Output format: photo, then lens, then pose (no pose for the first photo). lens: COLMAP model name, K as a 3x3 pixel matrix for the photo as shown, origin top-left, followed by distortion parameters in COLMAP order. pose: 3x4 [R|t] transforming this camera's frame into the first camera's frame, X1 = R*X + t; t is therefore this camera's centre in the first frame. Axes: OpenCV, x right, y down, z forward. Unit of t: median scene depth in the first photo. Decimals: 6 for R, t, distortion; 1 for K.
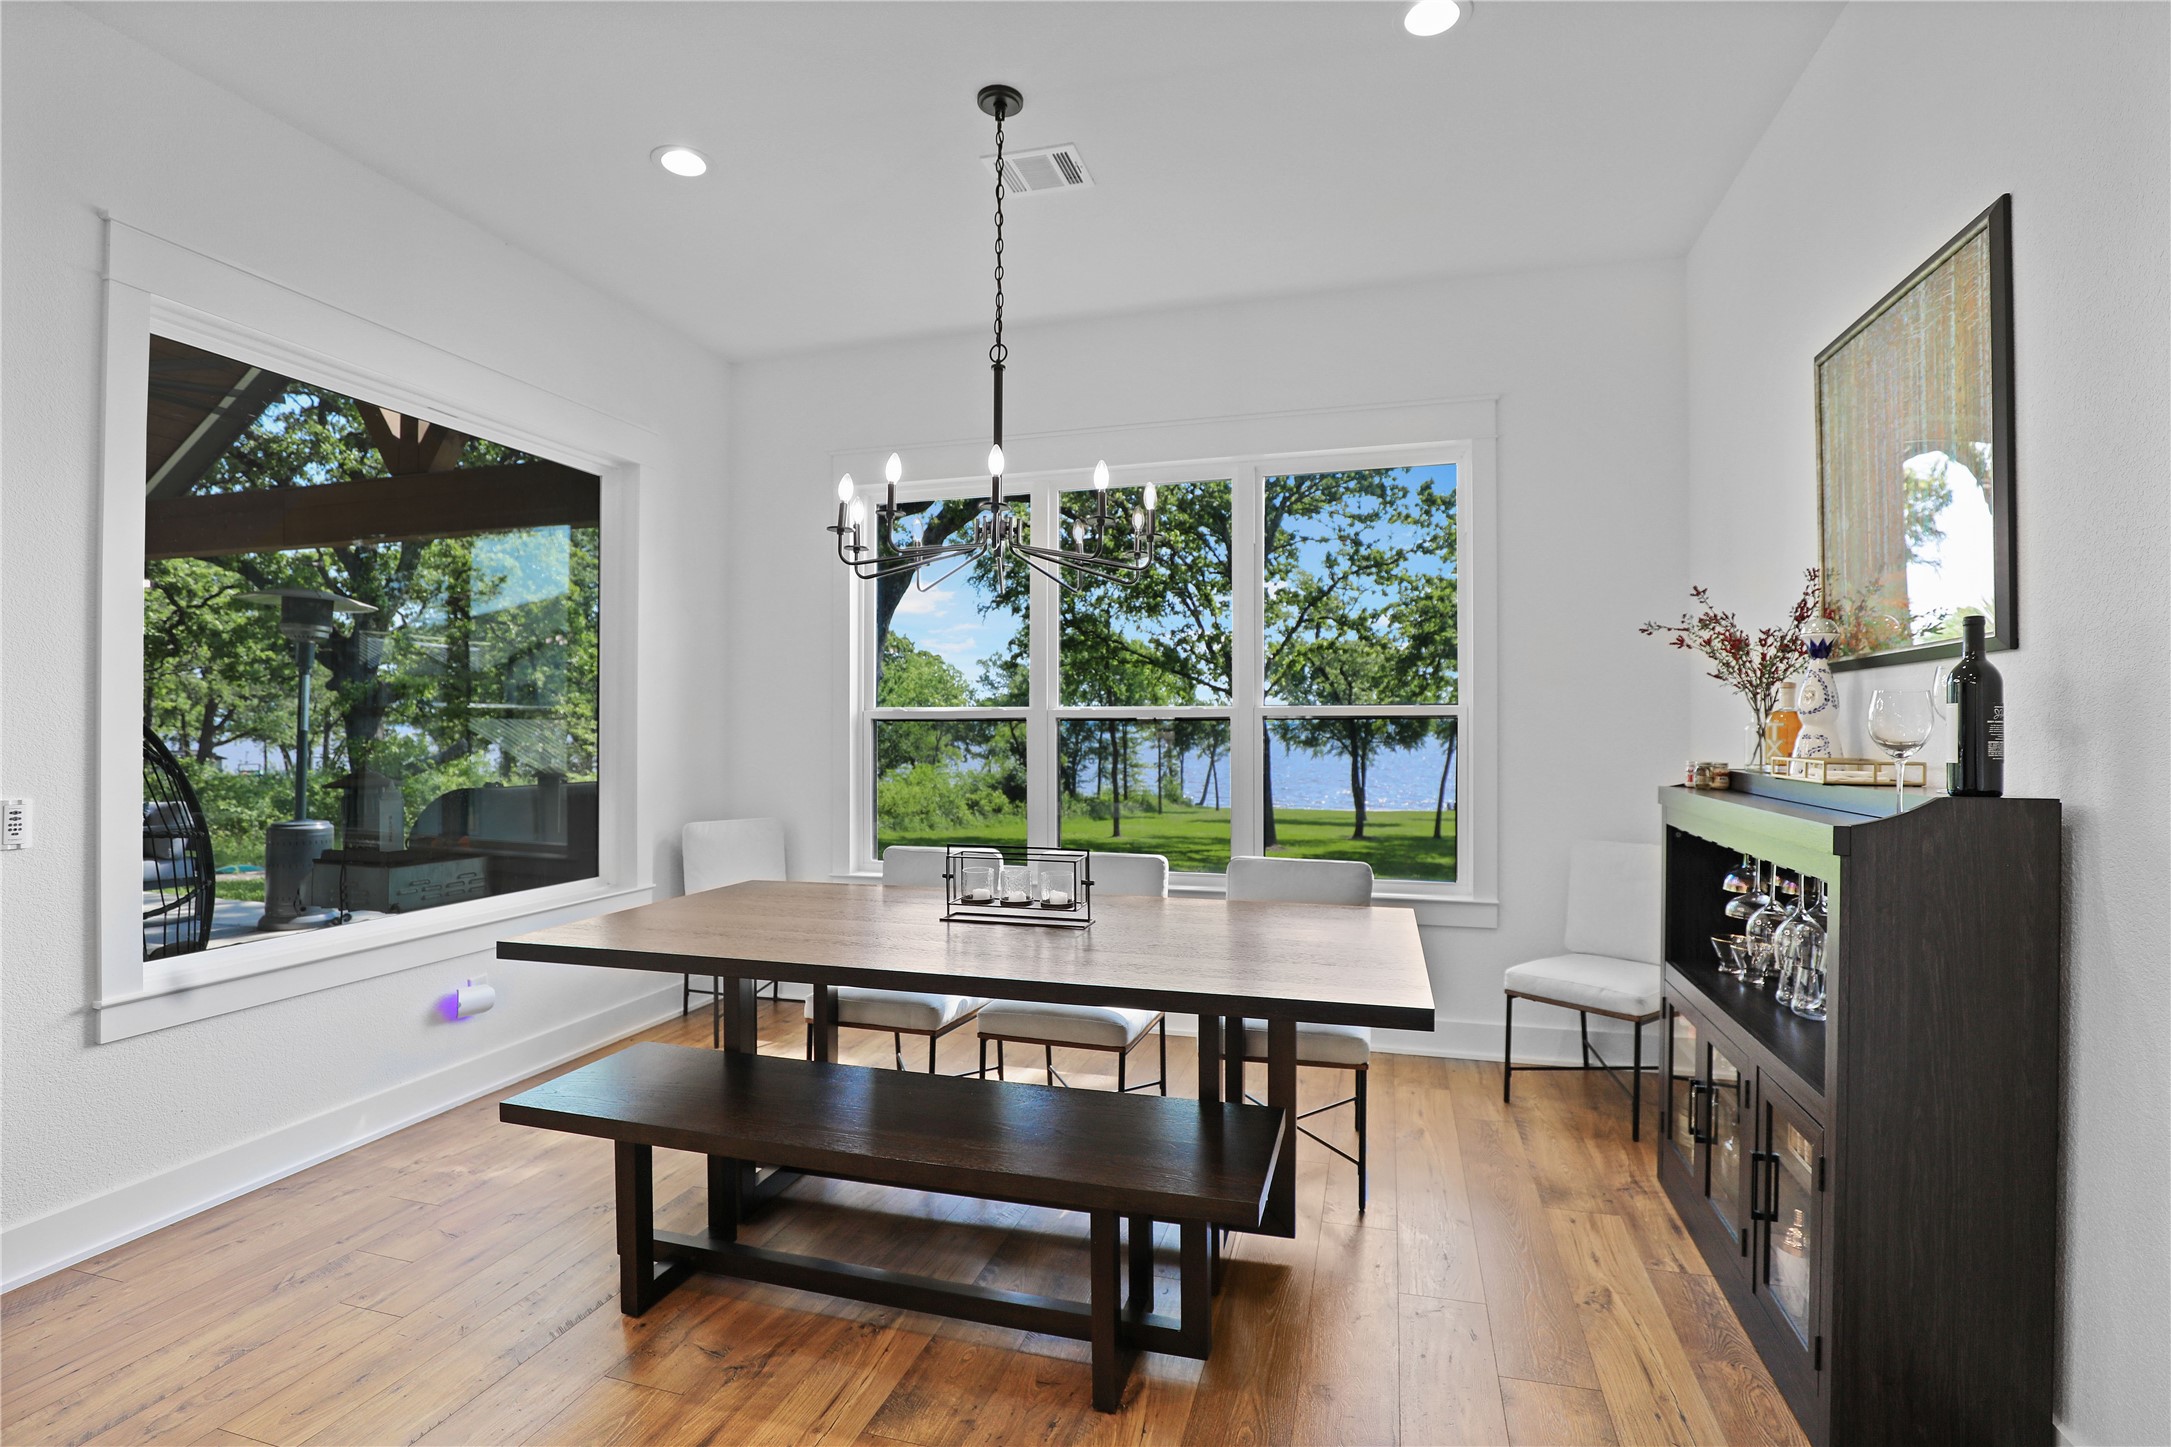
lens RADIAL K [[995.1, 0, 1119.3], [0, 995.1, 719.1], [0, 0, 1]] dist [-0.033369, 0.007157]
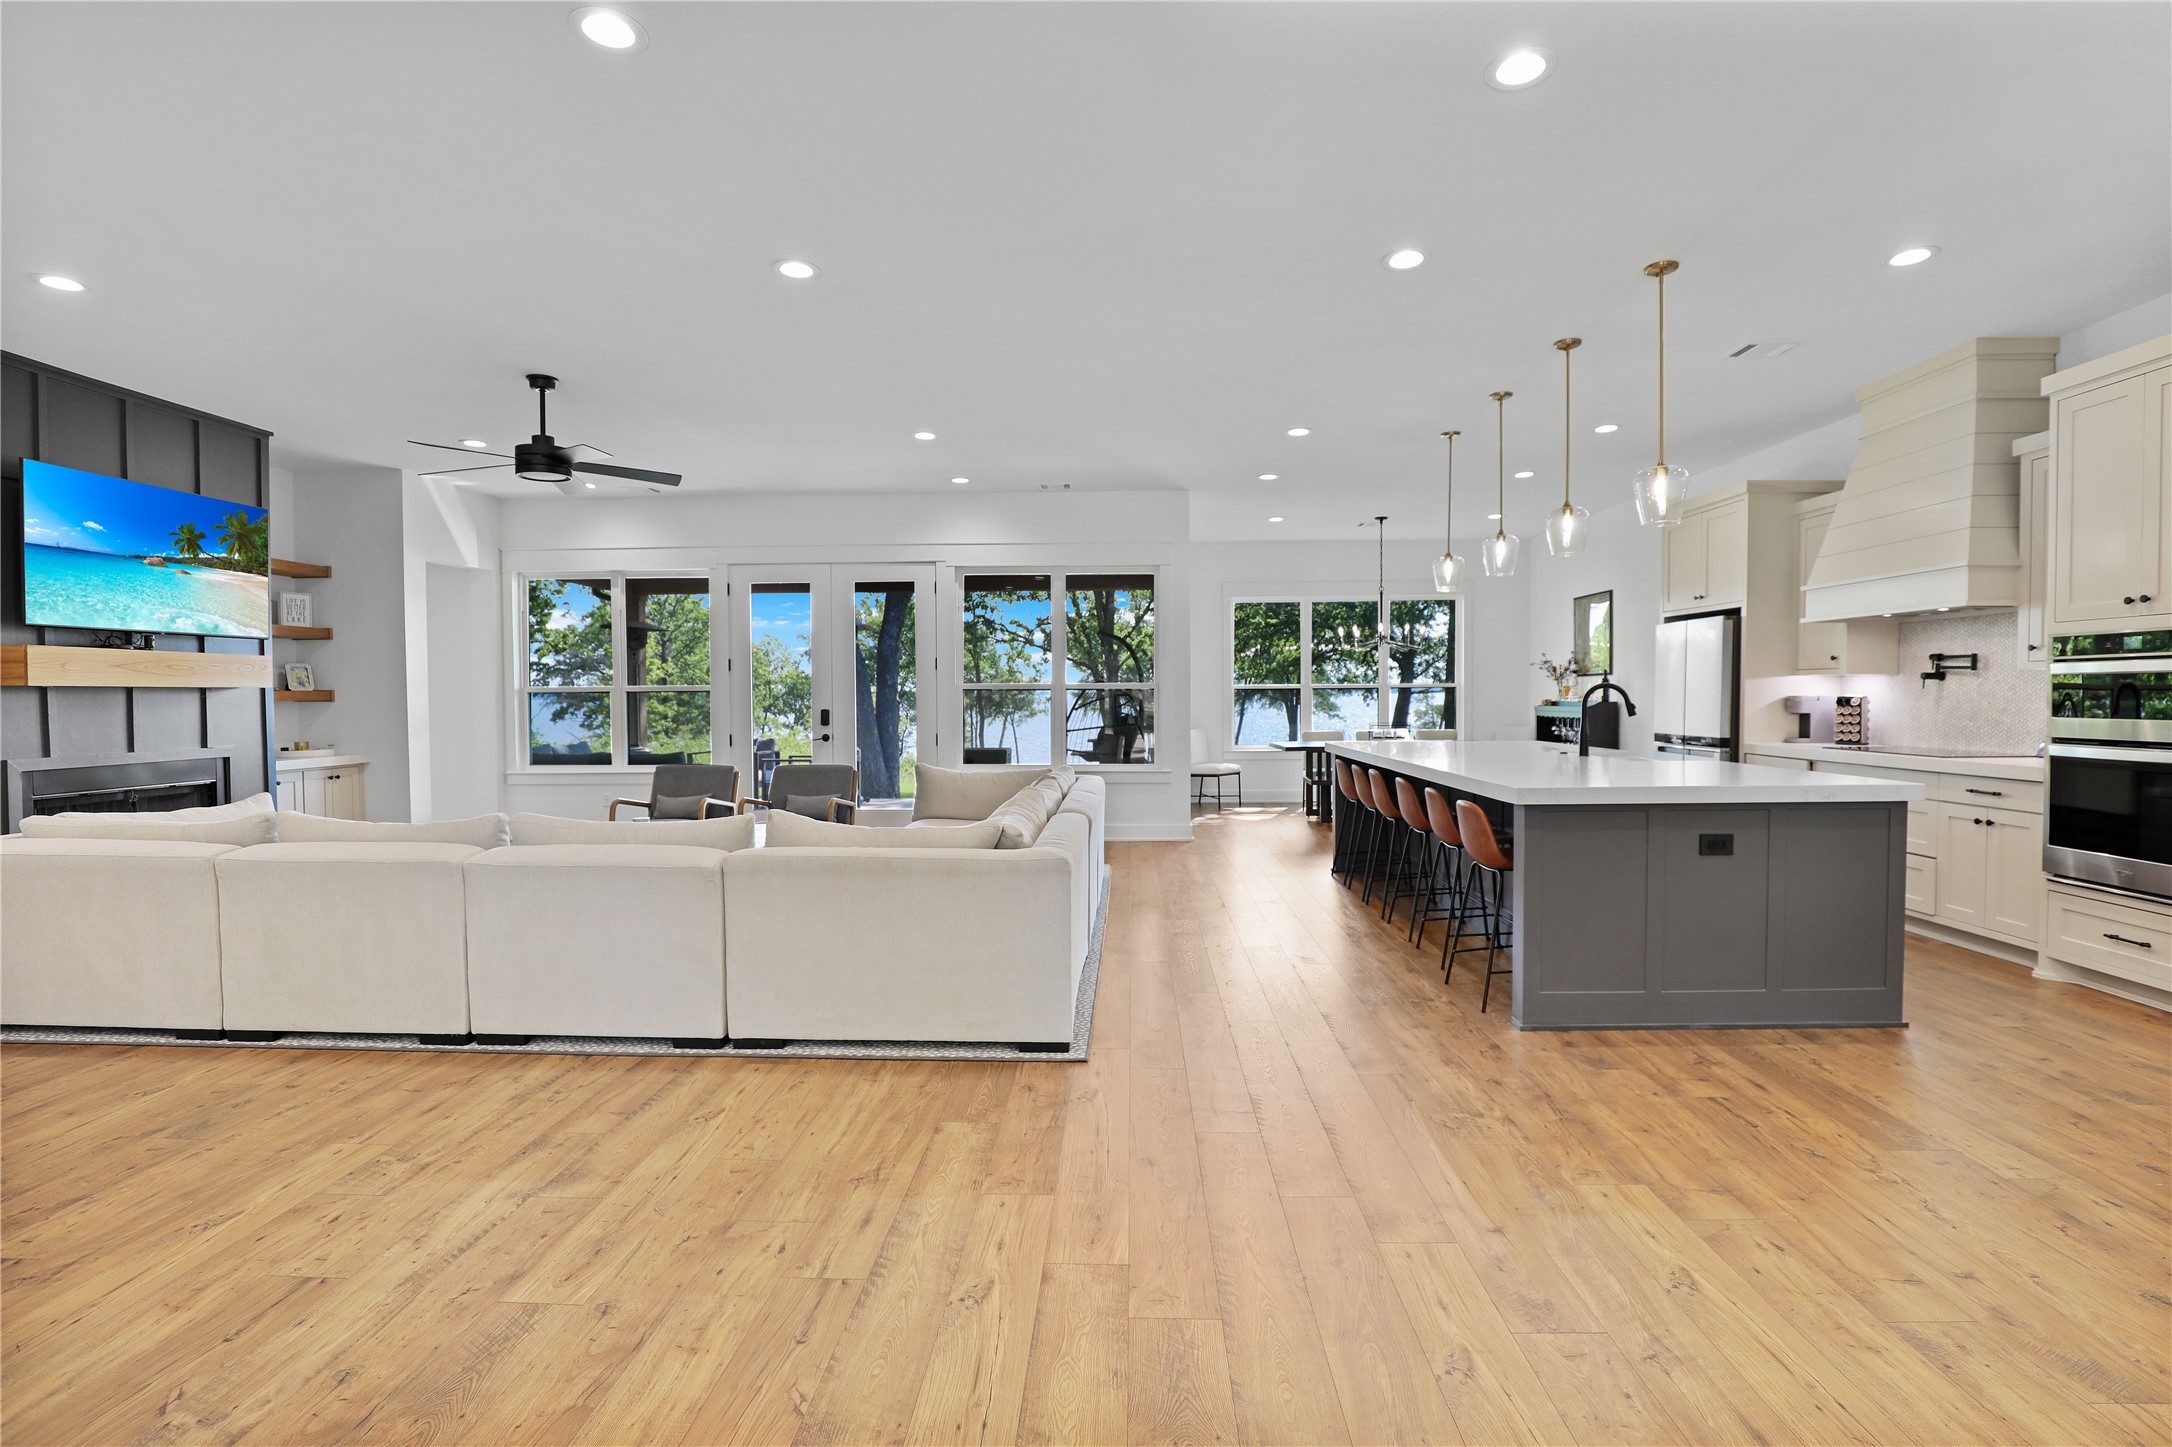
lens RADIAL K [[995.5, 0, 1113.6], [0, 995.5, 730.6], [0, 0, 1]] dist [-0.033369, 0.007157]
pose [[0.968704, -0.014705, 0.247783, -0.176045], [0.004286, 0.999086, 0.042538, -0.000426], [-0.248182, -0.040145, 0.967881, -0.204866]]
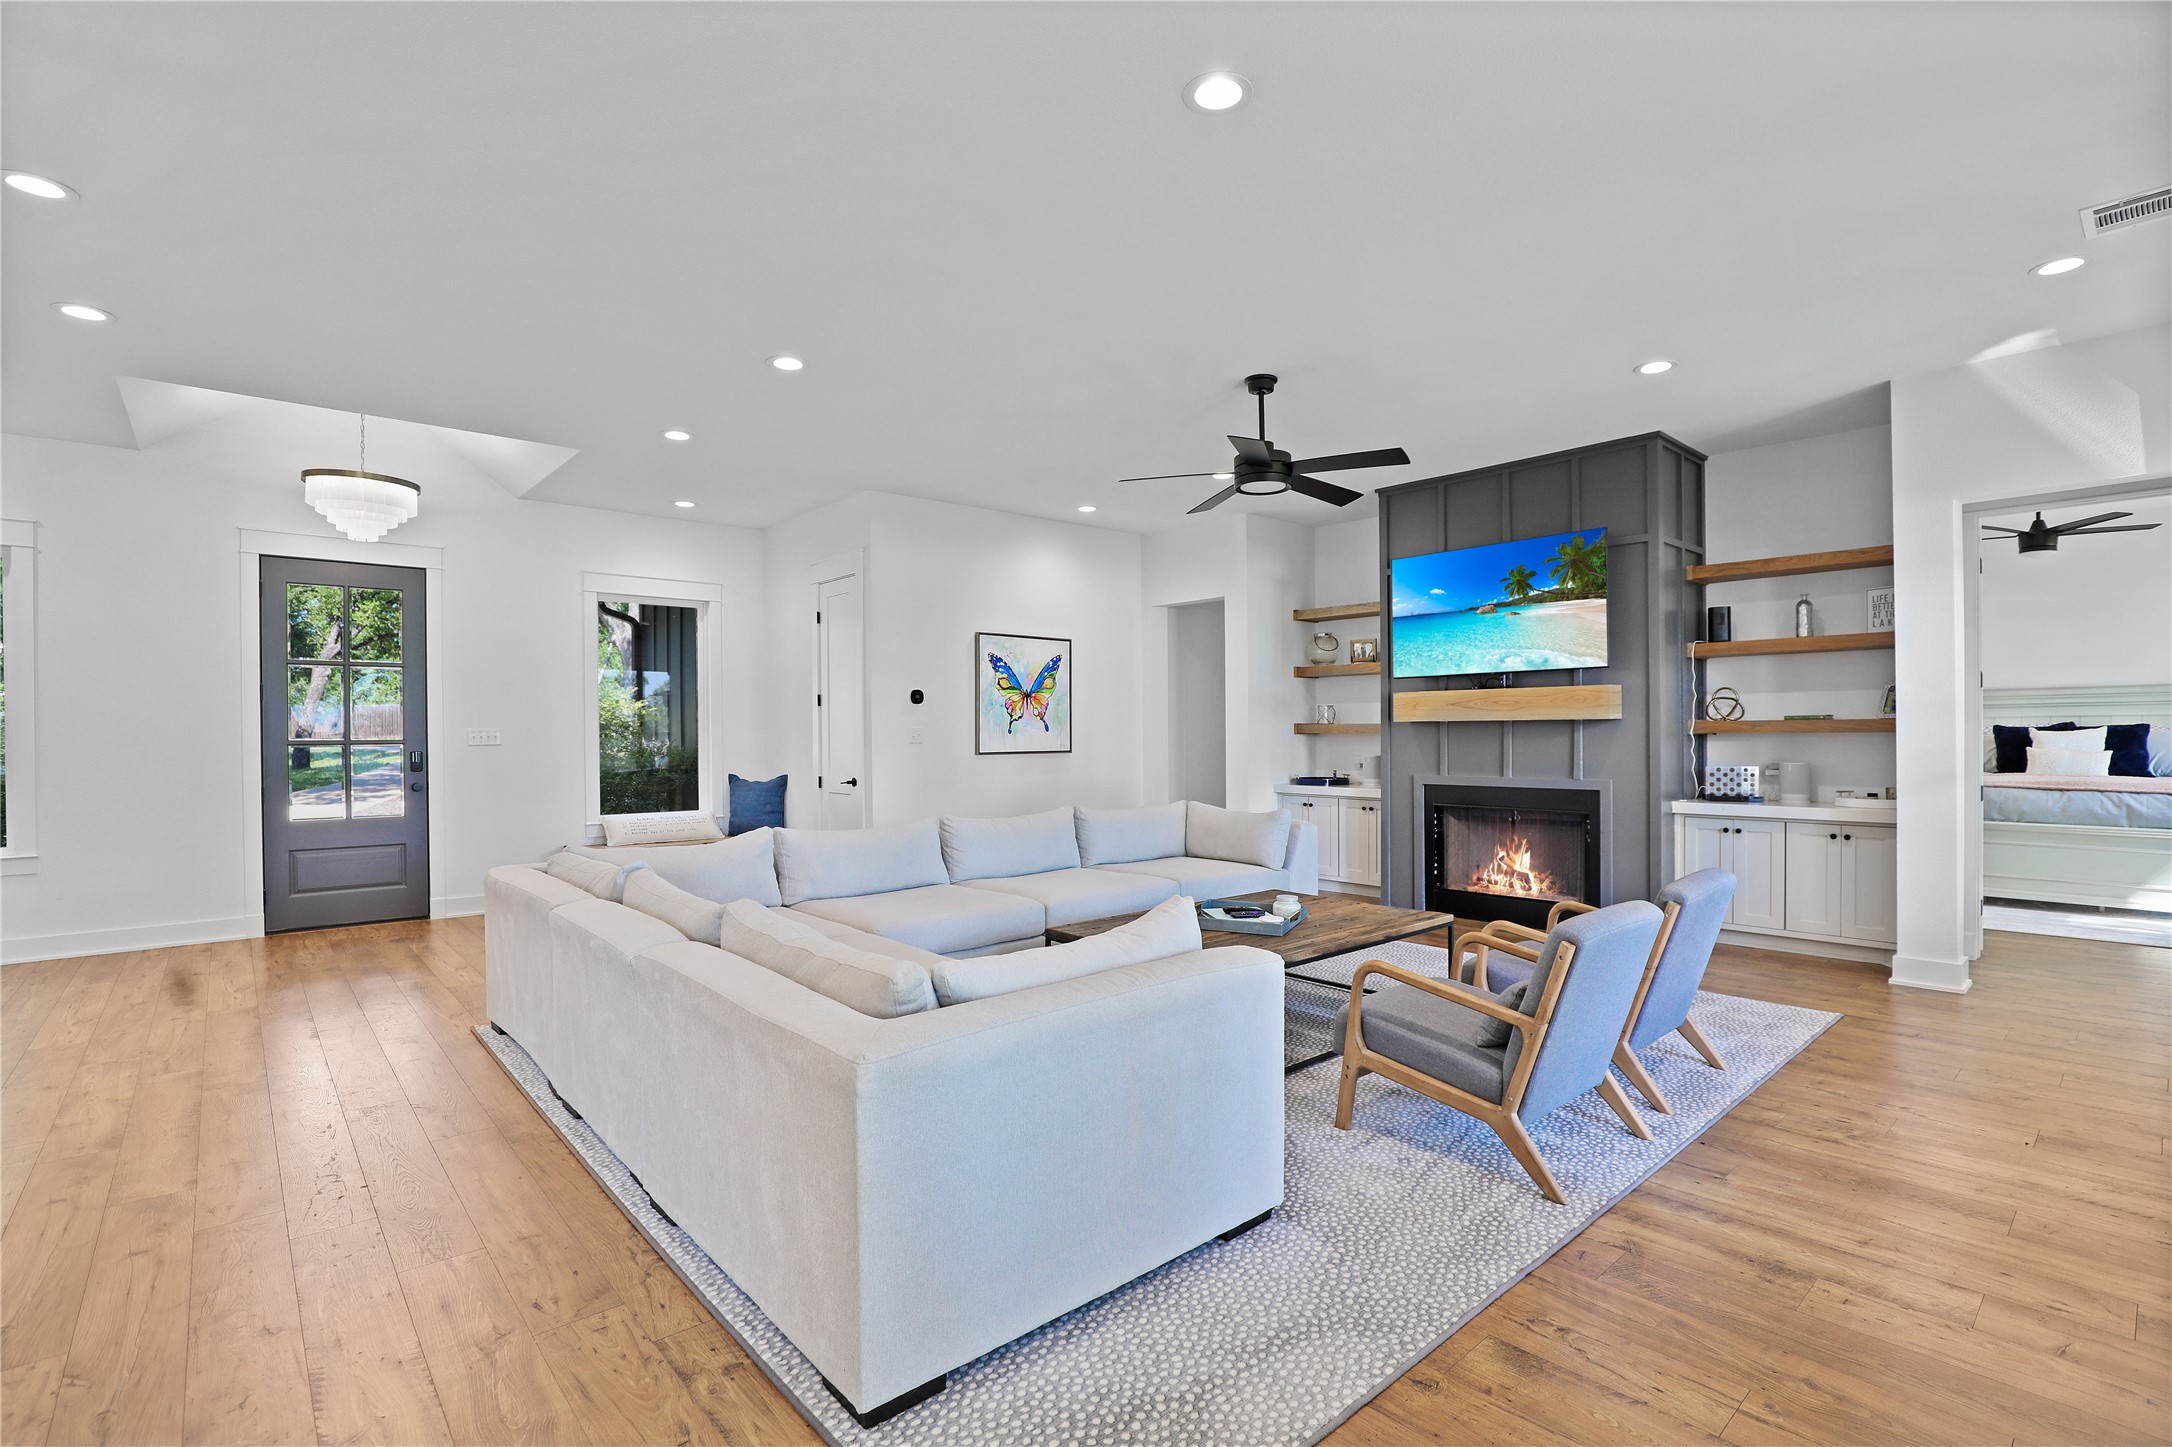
lens RADIAL K [[995.5, 0, 1073.6], [0, 995.5, 722.4], [0, 0, 1]] dist [-0.033369, 0.007157]
pose [[-0.558234, -0.005198, -0.829667, -0.084602], [0.011320, 0.999840, -0.013881, 0.000708], [0.829606, -0.017141, -0.558086, 0.049892]]
